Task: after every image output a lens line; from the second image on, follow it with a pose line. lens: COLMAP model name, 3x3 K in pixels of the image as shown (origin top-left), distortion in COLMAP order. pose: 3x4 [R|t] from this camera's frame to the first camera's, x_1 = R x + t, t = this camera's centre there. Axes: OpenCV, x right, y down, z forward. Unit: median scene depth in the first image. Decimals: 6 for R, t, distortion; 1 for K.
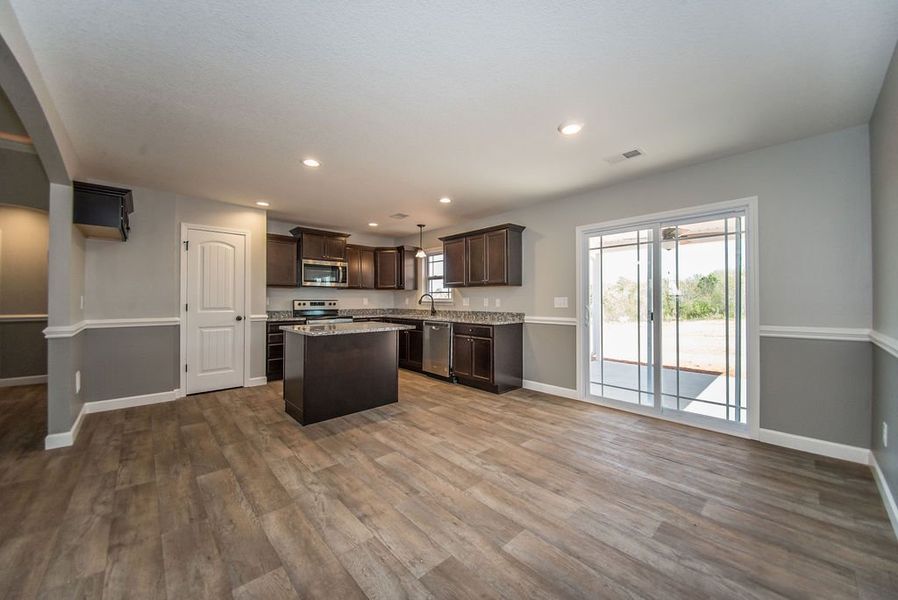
lens RADIAL K [[329.7, 0, 451.6], [0, 329.7, 287.9], [0, 0, 1]] dist [0.002294, -0.000119]
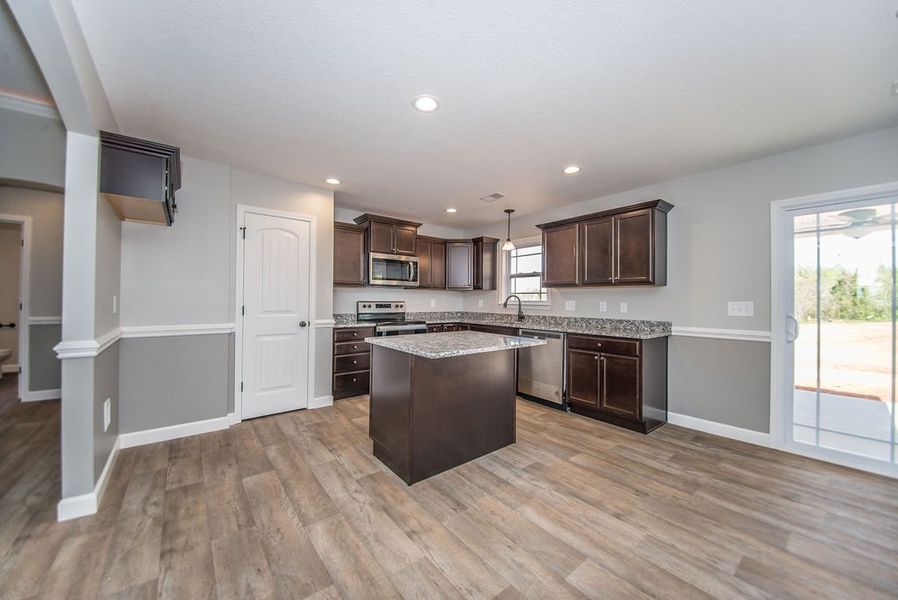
lens RADIAL K [[328.8, 0, 449.2], [0, 328.8, 294.4], [0, 0, 1]] dist [-0.000111, -0.000285]
pose [[0.996427, 0.007312, -0.084146, -0.210193], [-0.005915, 0.999841, 0.016838, 0.004031], [0.084255, -0.016280, 0.996311, 0.220507]]
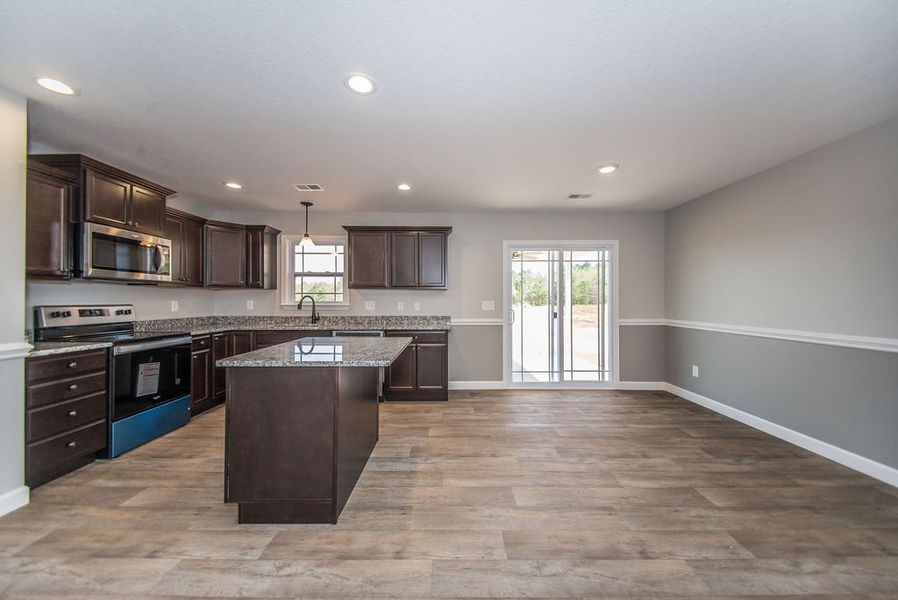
lens RADIAL K [[321.2, 0, 453.0], [0, 321.2, 297.5], [0, 0, 1]] dist [0.005812, -0.000096]
pose [[0.684052, 0.004916, 0.729416, -0.491469], [-0.027019, 0.999462, 0.018603, -0.000325], [-0.728932, -0.032434, 0.683817, 0.314855]]
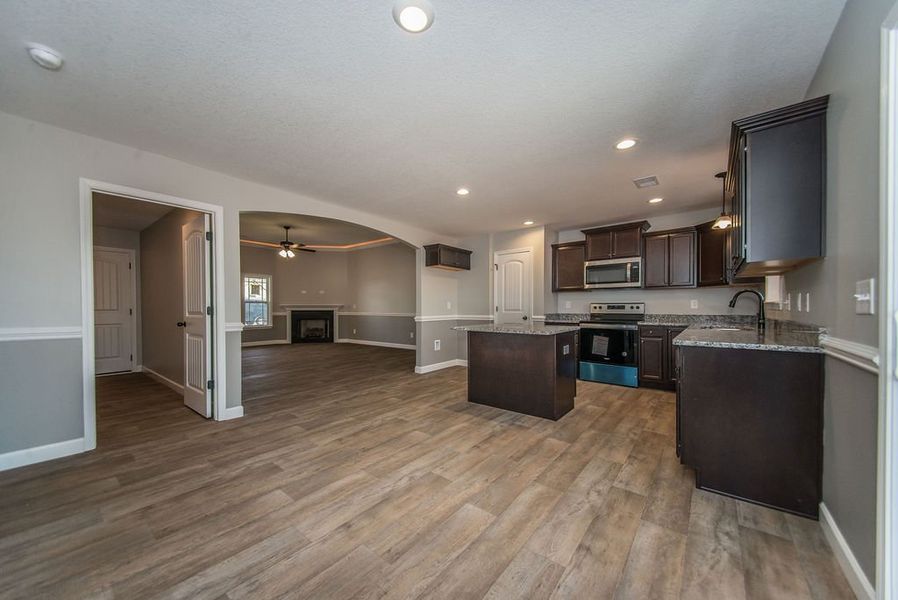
lens RADIAL K [[321.4, 0, 450.7], [0, 321.4, 310.8], [0, 0, 1]] dist [0.024281, -0.000018]
pose [[0.145260, 0.010017, -0.989343, 0.519930], [0.041101, 0.999024, 0.016150, 0.030503], [0.988539, -0.043009, 0.144706, 0.518167]]
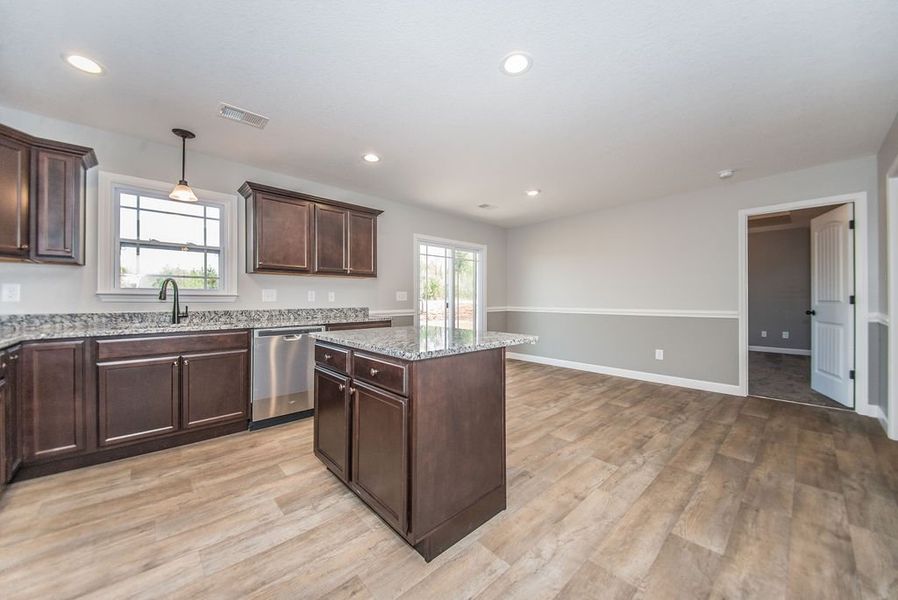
lens RADIAL K [[318.4, 0, 446.3], [0, 318.4, 301.8], [0, 0, 1]] dist [0.014782, -0.012063]
pose [[0.022666, -0.010597, 0.999687, -0.676793], [-0.038993, 0.999174, 0.011475, 0.039393], [-0.998982, -0.039241, 0.022234, 0.744705]]
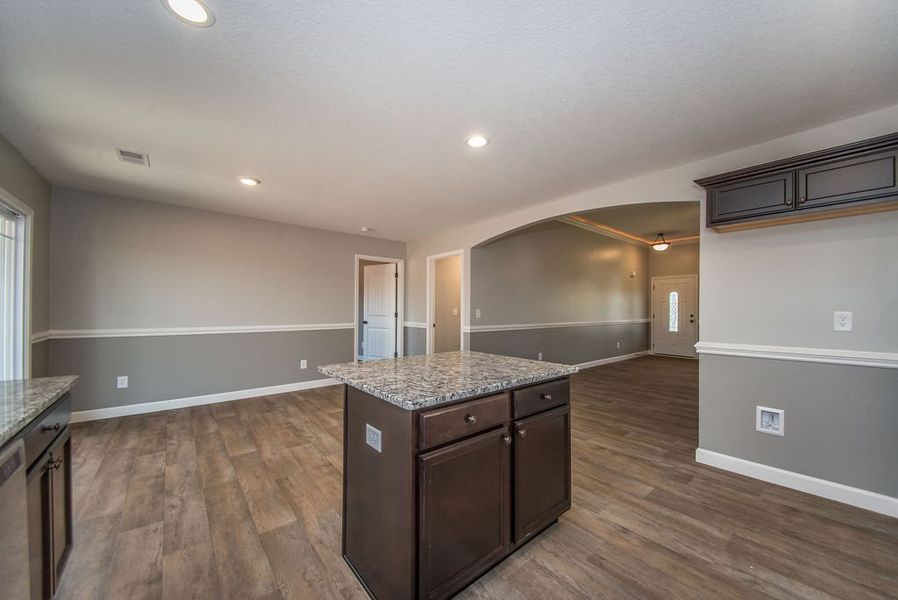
lens RADIAL K [[340.3, 0, 449.6], [0, 340.3, 312.5], [0, 0, 1]] dist [-0.002347, -0.000442]
pose [[-0.997879, -0.011011, 0.064156, -0.271208], [-0.012488, 0.999665, -0.022670, 0.035013], [-0.063885, -0.023424, -0.997682, 1.198550]]
